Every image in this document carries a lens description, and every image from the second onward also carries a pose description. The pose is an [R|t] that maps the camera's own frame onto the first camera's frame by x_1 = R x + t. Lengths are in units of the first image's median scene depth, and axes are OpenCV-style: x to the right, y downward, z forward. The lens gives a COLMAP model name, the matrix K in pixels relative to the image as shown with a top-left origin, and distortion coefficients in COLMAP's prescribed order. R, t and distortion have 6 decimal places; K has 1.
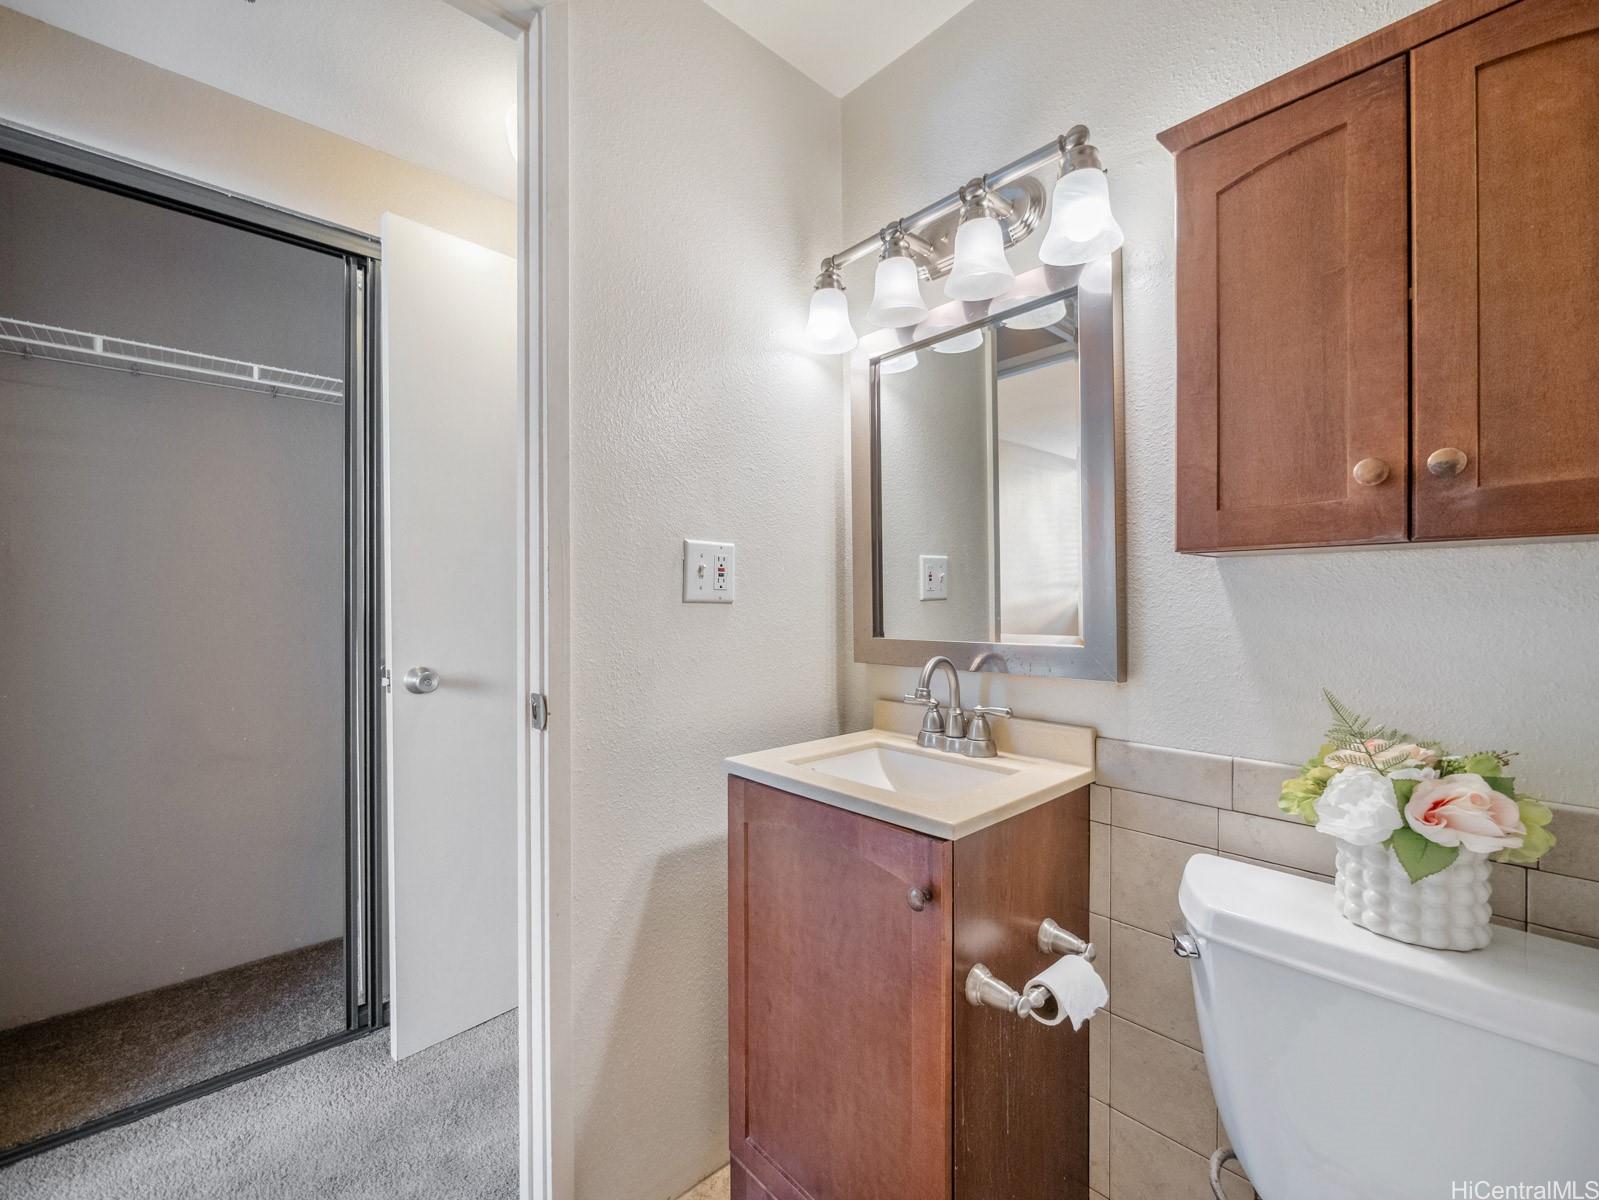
lens RADIAL K [[667.4, 0, 791.9], [0, 667.4, 597.9], [0, 0, 1]] dist [-0.008934, 0.000769]
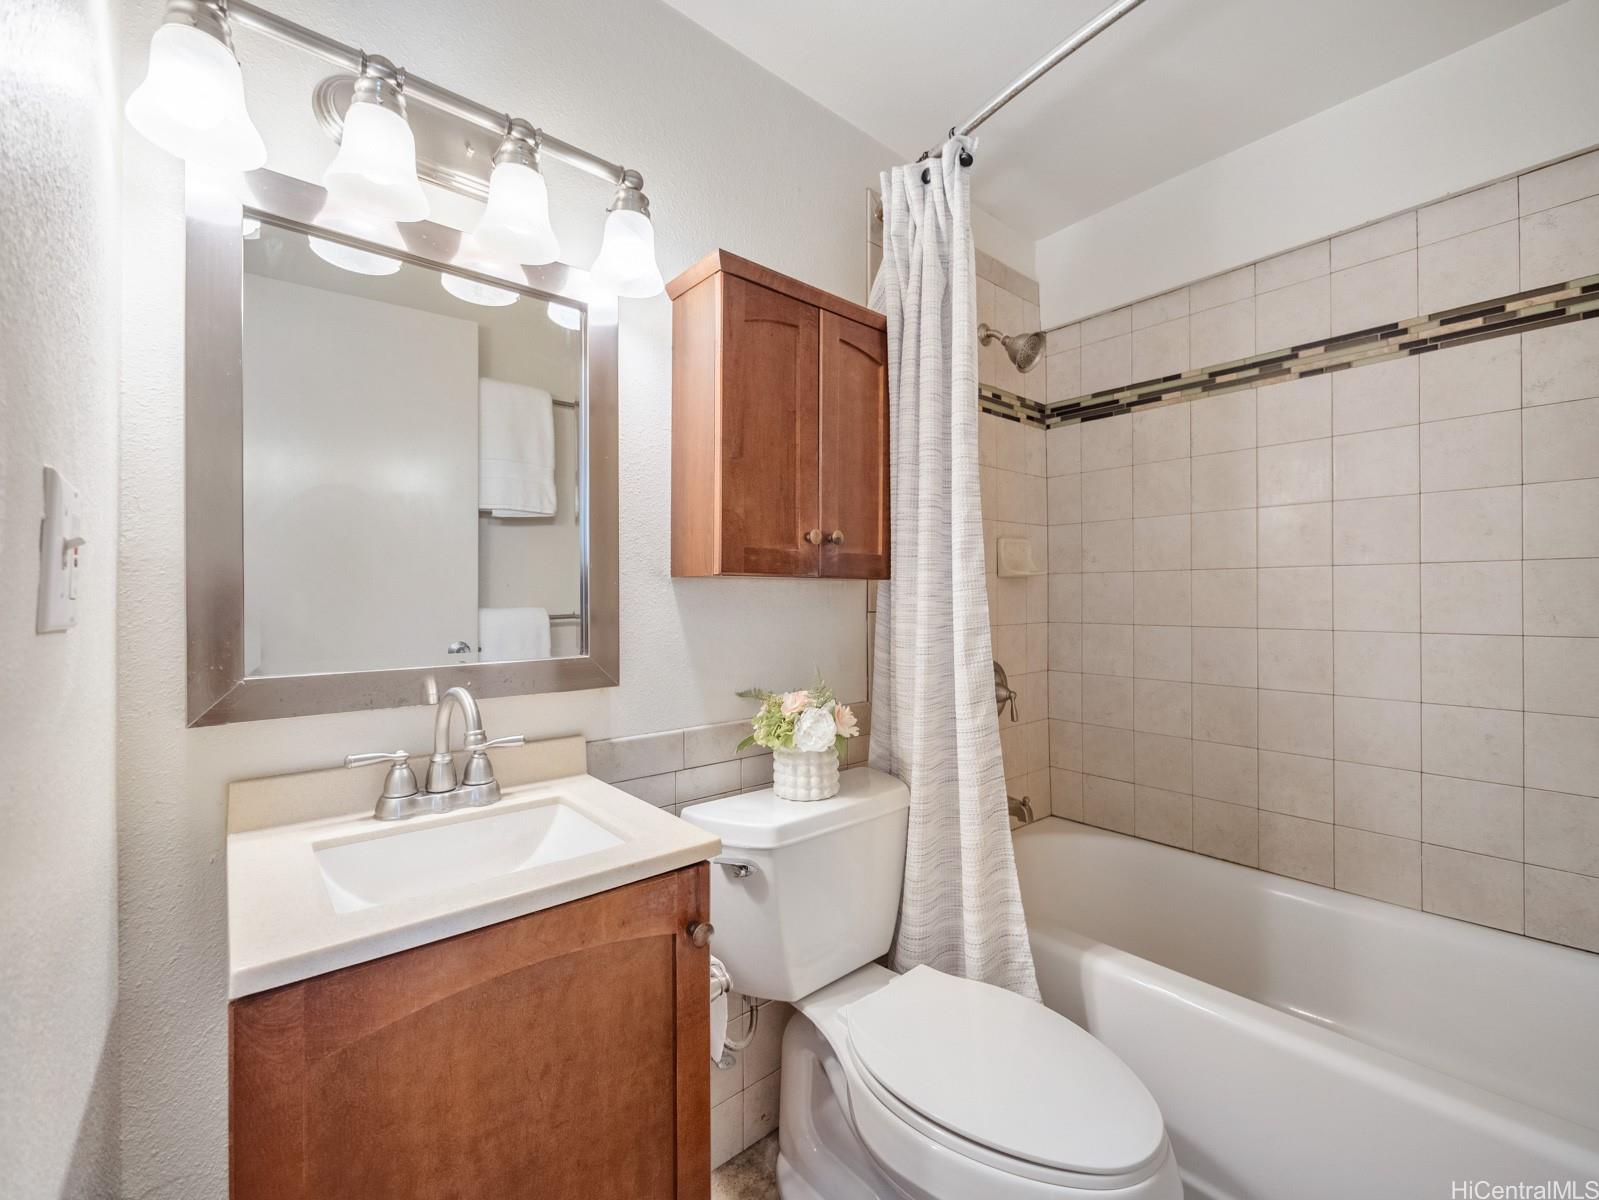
lens RADIAL K [[667.4, 0, 791.9], [0, 667.4, 597.9], [0, 0, 1]] dist [-0.008934, 0.000769]
pose [[0.038826, 0.004018, 0.999238, -0.611433], [0.000578, 0.999992, -0.004044, -0.014682], [-0.999246, 0.000734, 0.038823, 0.683655]]
